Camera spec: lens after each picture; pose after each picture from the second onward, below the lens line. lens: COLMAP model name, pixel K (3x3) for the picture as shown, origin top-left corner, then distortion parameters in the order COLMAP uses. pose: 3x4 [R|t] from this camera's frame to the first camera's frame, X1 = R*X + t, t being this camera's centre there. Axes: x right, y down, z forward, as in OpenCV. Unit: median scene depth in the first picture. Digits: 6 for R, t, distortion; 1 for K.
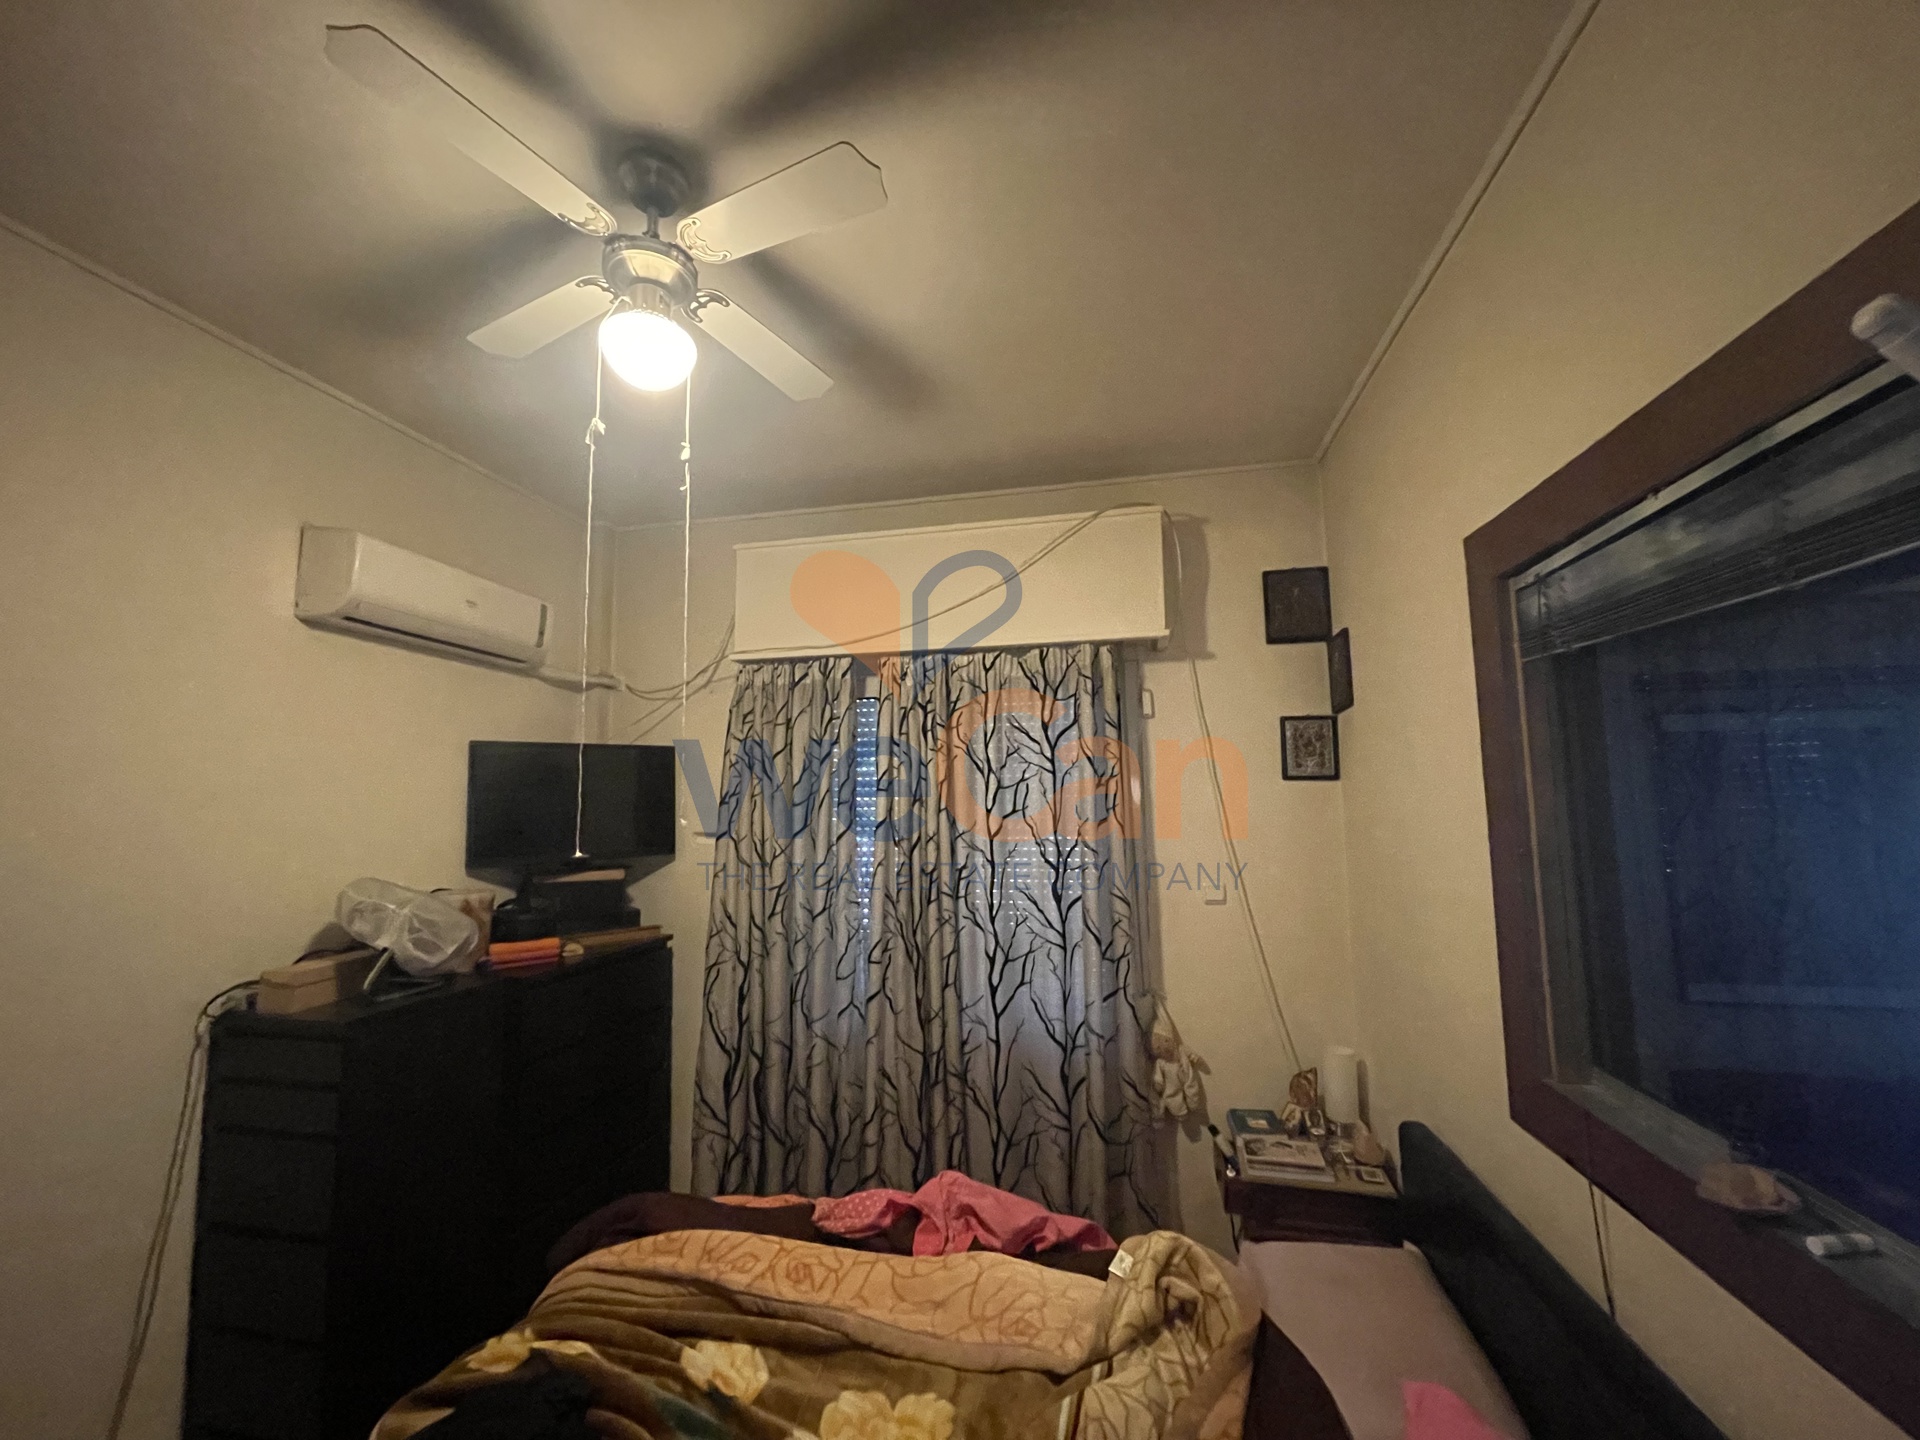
lens RADIAL K [[770.8, 0, 956.5], [0, 770.8, 724.9], [0, 0, 1]] dist [-0.001969, -0.000012]
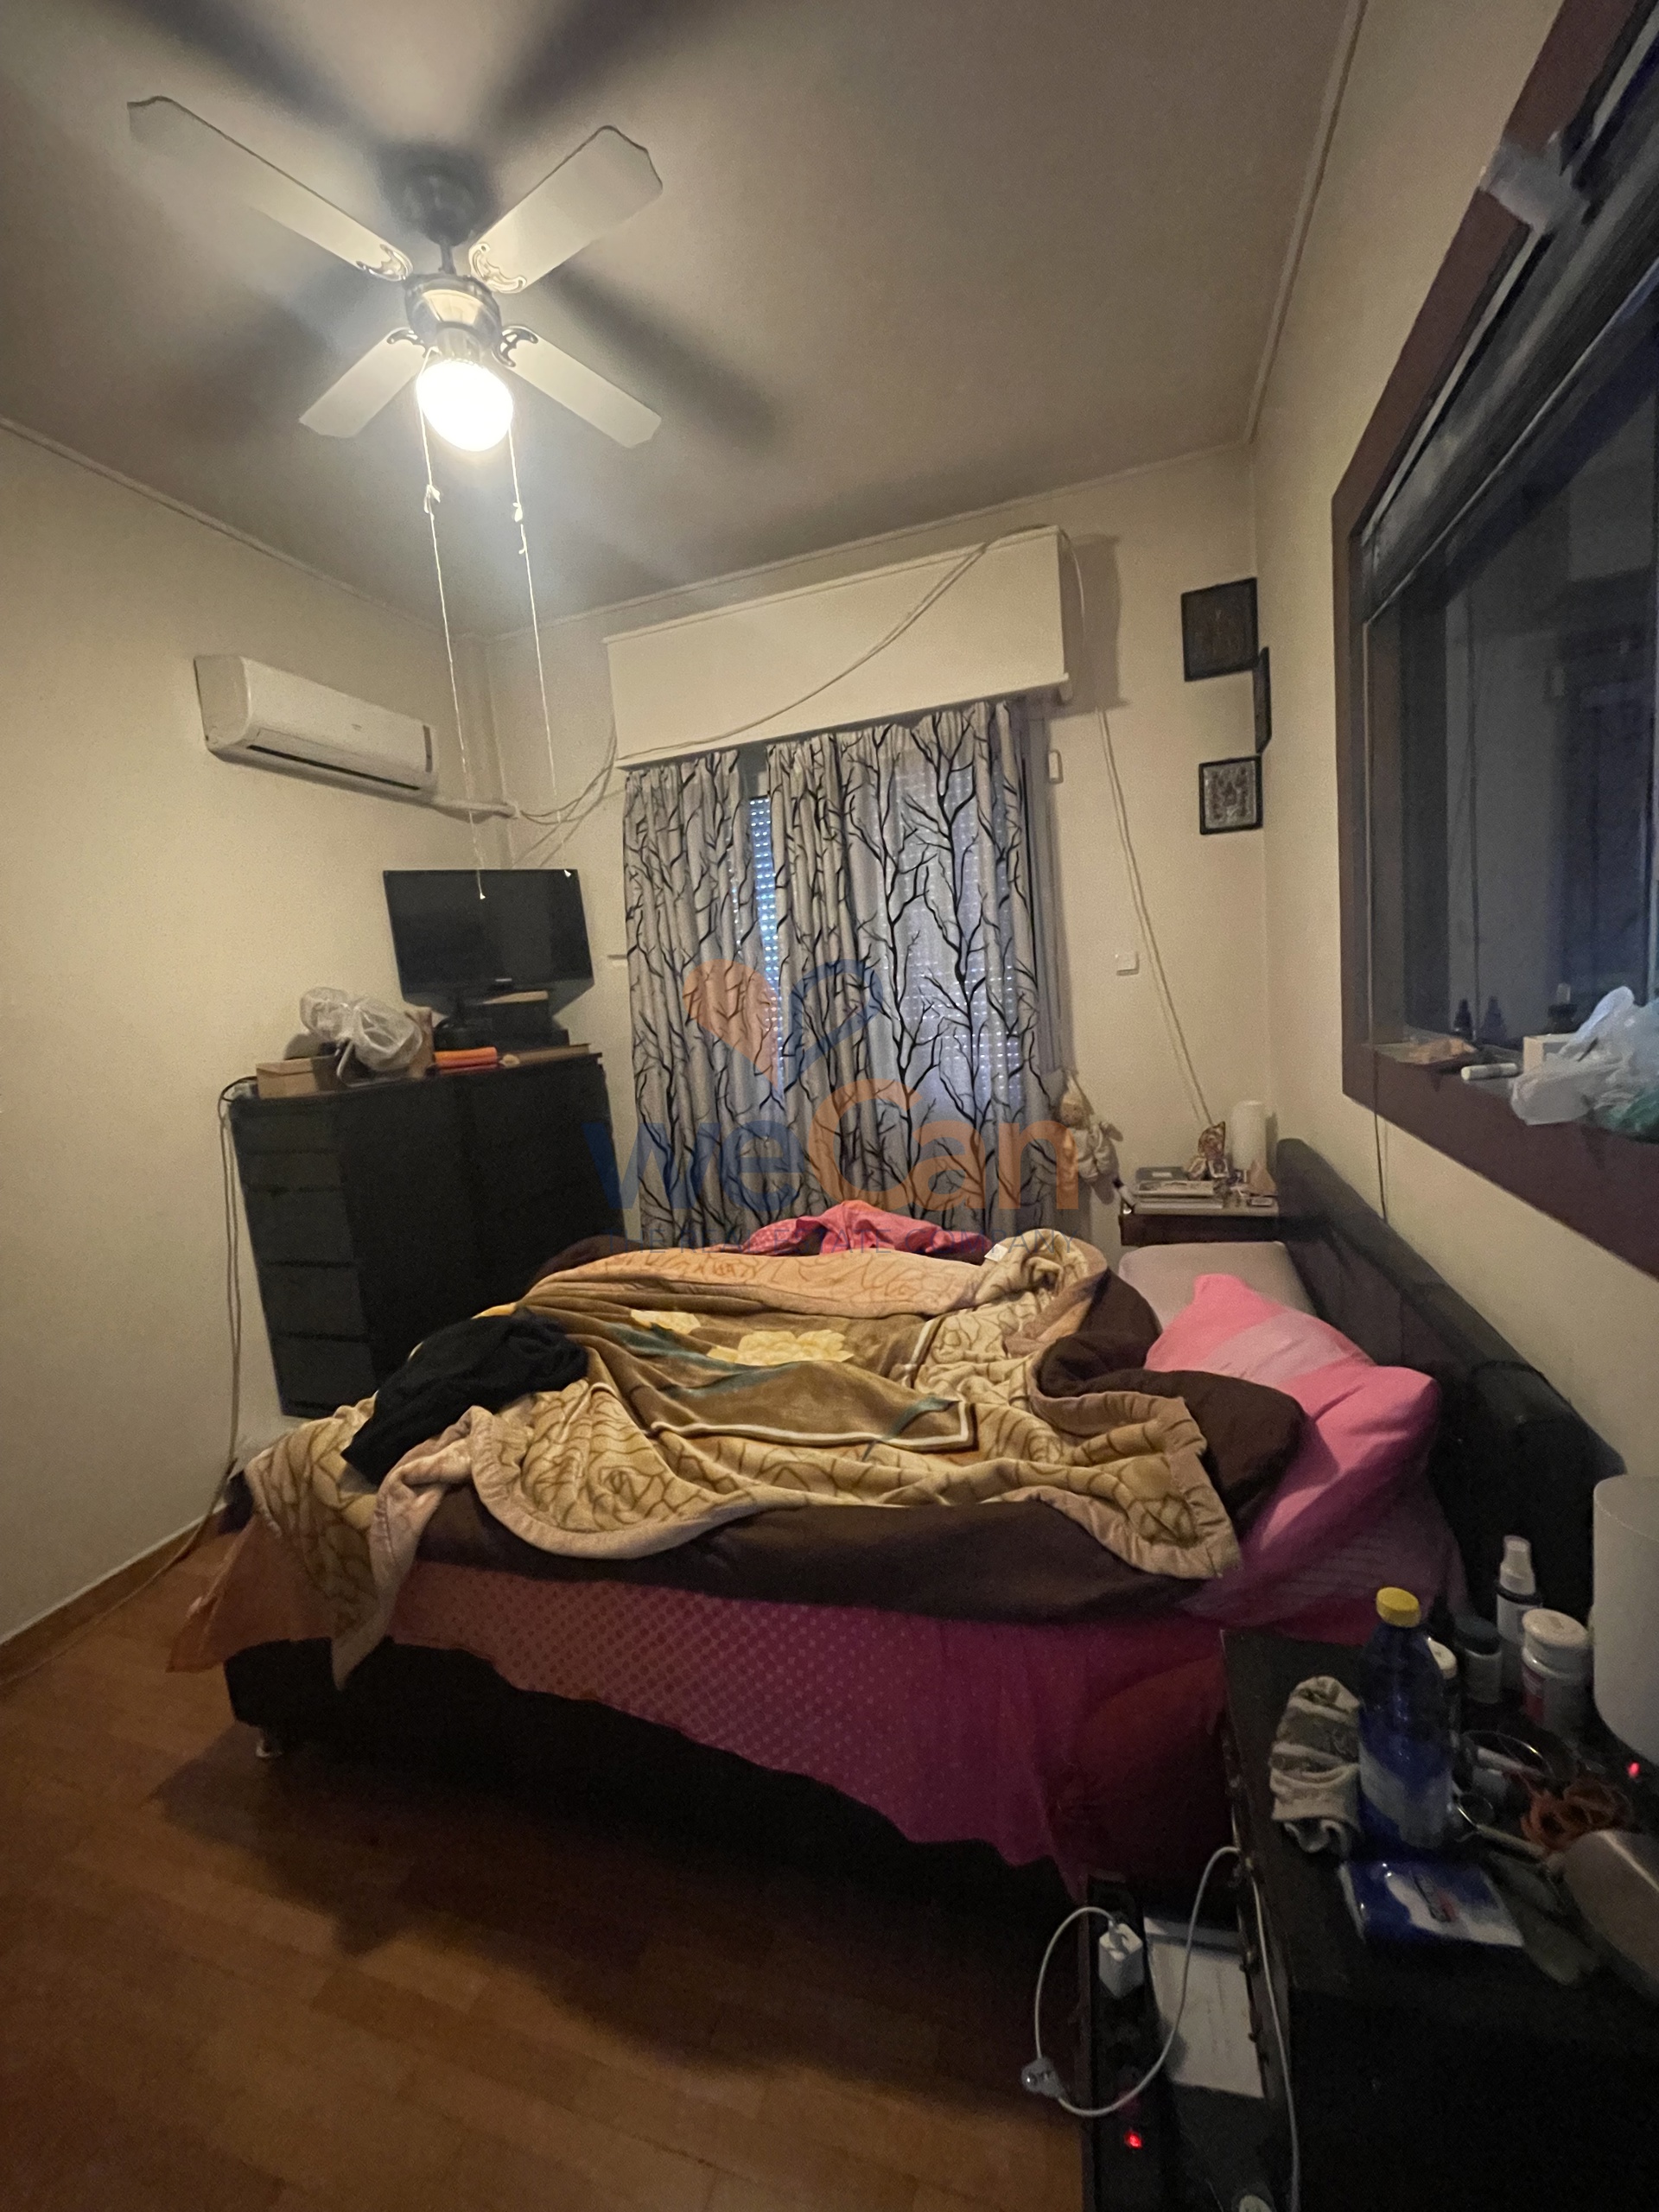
lens RADIAL K [[888.0, 0, 822.7], [0, 888.0, 1102.0], [0, 0, 1]] dist [-0.001969, -0.000012]
pose [[0.989865, -0.059014, -0.129167, 0.091779], [0.087523, 0.969803, 0.227644, 0.101696], [0.111833, -0.236642, 0.965139, -0.165062]]
